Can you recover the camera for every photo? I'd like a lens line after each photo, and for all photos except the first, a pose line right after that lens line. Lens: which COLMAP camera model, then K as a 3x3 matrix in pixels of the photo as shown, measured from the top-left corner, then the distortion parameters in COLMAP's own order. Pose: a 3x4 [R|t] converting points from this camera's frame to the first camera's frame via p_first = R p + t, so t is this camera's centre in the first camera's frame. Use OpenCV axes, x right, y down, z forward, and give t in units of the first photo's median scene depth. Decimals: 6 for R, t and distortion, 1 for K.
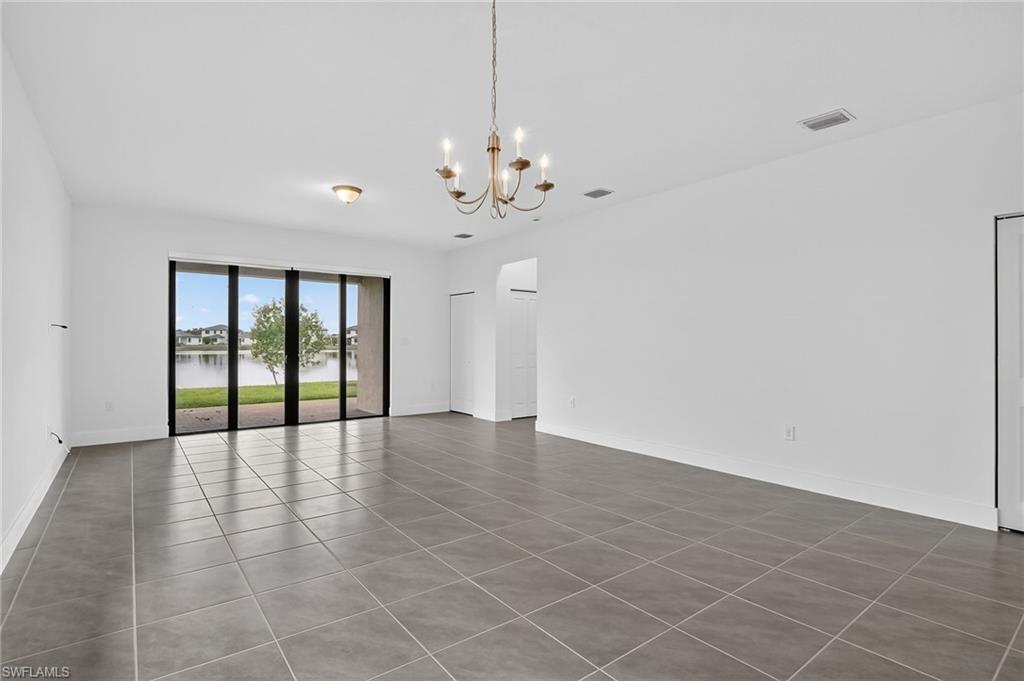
lens RADIAL K [[501.7, 0, 507.1], [0, 501.7, 338.4], [0, 0, 1]] dist [-0.005317, -0.000729]
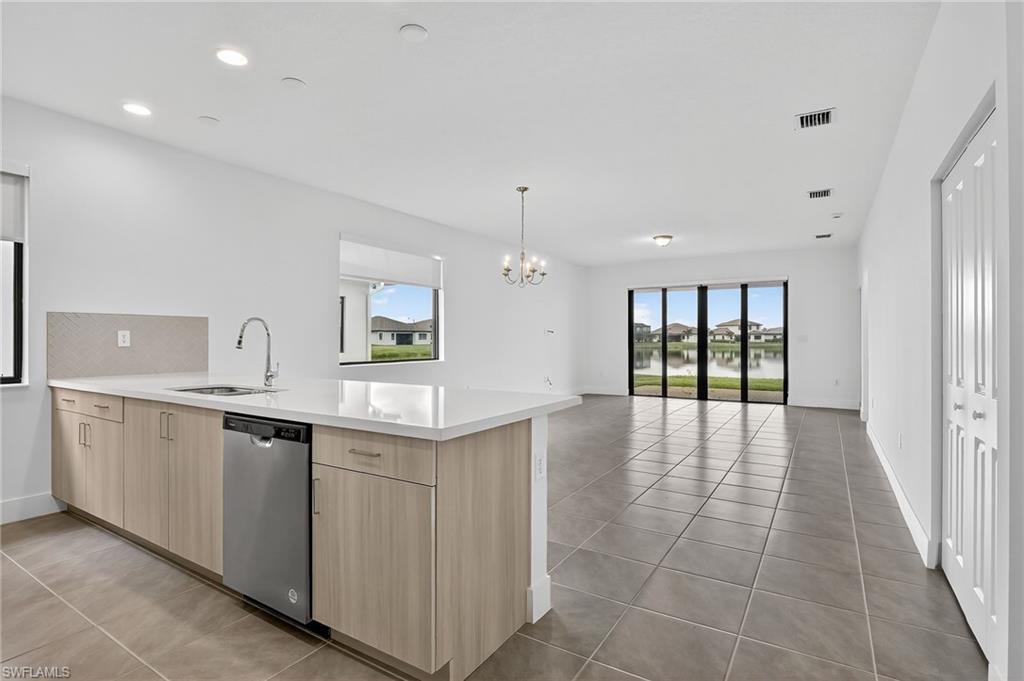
lens RADIAL K [[501.7, 0, 507.1], [0, 501.7, 338.4], [0, 0, 1]] dist [-0.005317, -0.000729]
pose [[0.344721, -0.000673, -0.938705, 0.662521], [0.005930, 0.999981, 0.001461, 0.001368], [0.938686, -0.006070, 0.344719, 0.033203]]
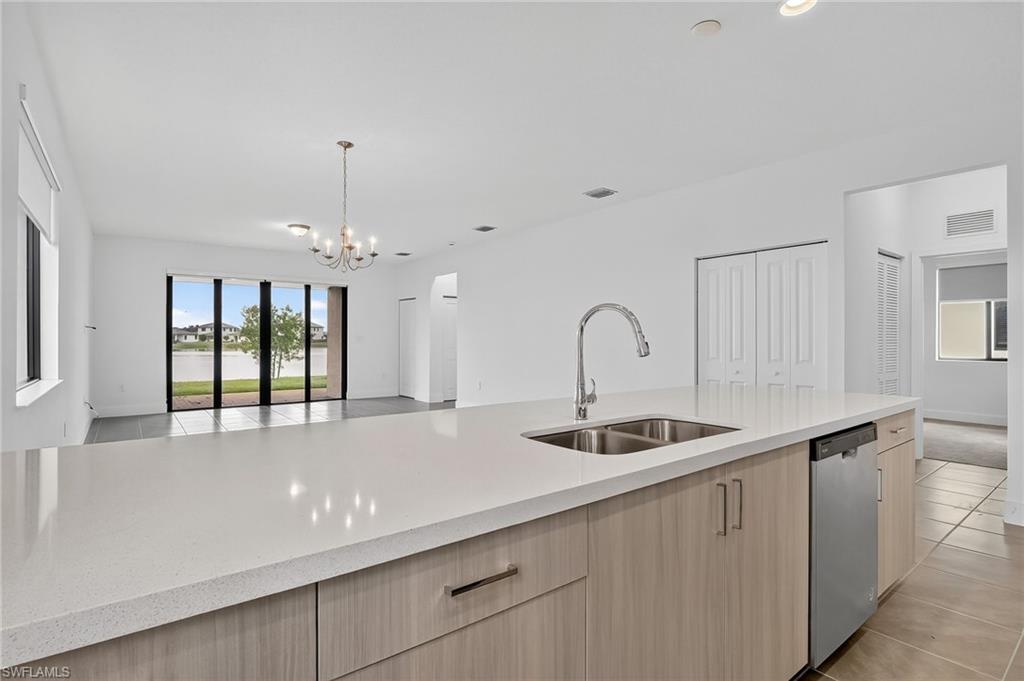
lens RADIAL K [[501.7, 0, 507.1], [0, 501.7, 338.4], [0, 0, 1]] dist [-0.005317, -0.000729]
pose [[0.999986, -0.000307, 0.005284, 0.167780], [0.000276, 0.999984, 0.005697, -0.000896], [-0.005285, -0.005695, 0.999970, -0.254428]]
